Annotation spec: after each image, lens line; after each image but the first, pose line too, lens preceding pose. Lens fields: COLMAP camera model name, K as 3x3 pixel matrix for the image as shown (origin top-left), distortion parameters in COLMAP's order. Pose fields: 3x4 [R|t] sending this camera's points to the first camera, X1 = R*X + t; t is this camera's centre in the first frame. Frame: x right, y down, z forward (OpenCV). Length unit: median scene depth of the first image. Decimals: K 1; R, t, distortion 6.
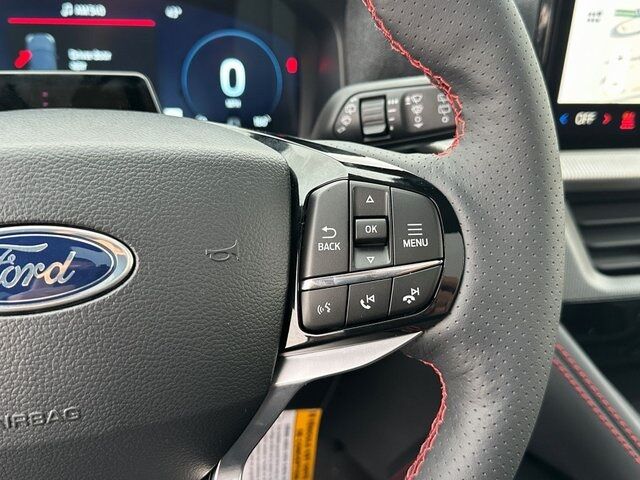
lens RADIAL K [[650.4, 0, 320.7], [0, 650.4, 237.6], [0, 0, 1]] dist [0.040361, 0.000000]
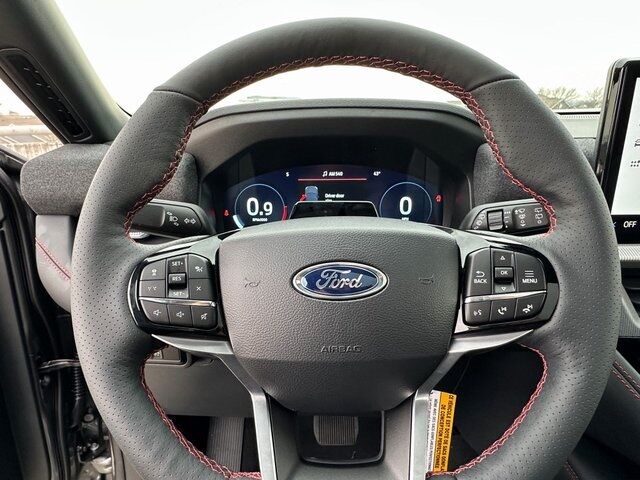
lens RADIAL K [[402.3, 0, 309.4], [0, 402.3, 261.6], [0, 0, 1]] dist [0.003059, -0.009965]
pose [[0.958380, 0.021172, -0.284708, -0.126271], [-0.055850, 0.991882, -0.114240, 0.113780], [0.279978, 0.125387, 0.951783, -0.275395]]
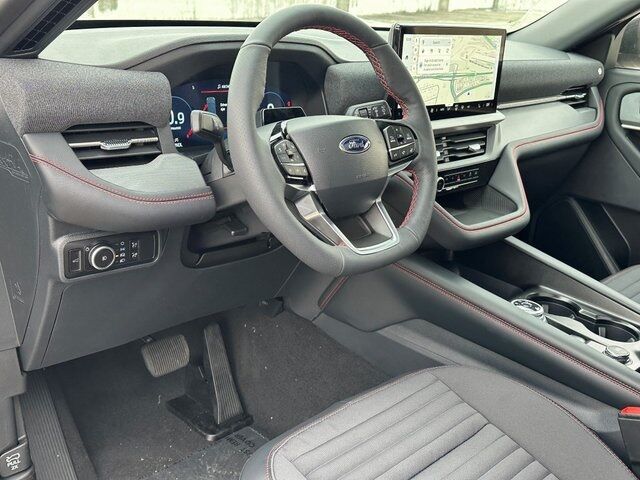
lens RADIAL K [[716.8, 0, 318.4], [0, 716.8, 239.7], [0, 0, 1]] dist [-0.003887, 0.000000]
pose [[0.861806, -0.155737, 0.482738, -2.482541], [0.193122, 0.980765, -0.028364, 0.618271], [-0.469035, 0.117672, 0.875305, -2.481267]]
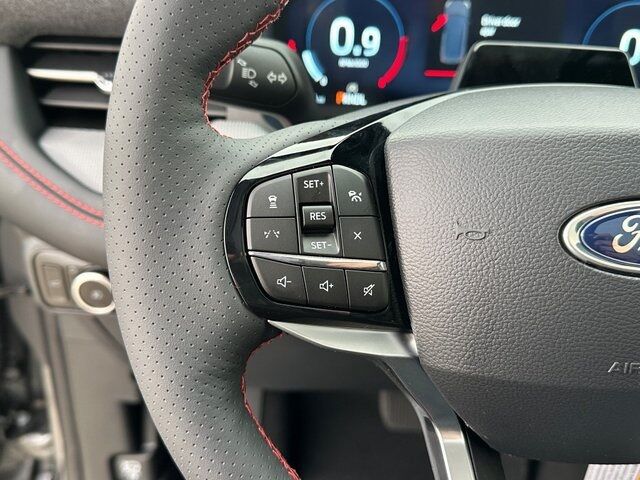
lens RADIAL K [[650.4, 0, 316.0], [0, 650.4, 242.6], [0, 0, 1]] dist [0.040361, 0.000000]
pose [[0.960737, 0.114120, -0.252904, -0.574687], [-0.092630, 0.991125, 0.095347, 0.000640], [0.261540, -0.068177, 0.962782, -0.193566]]
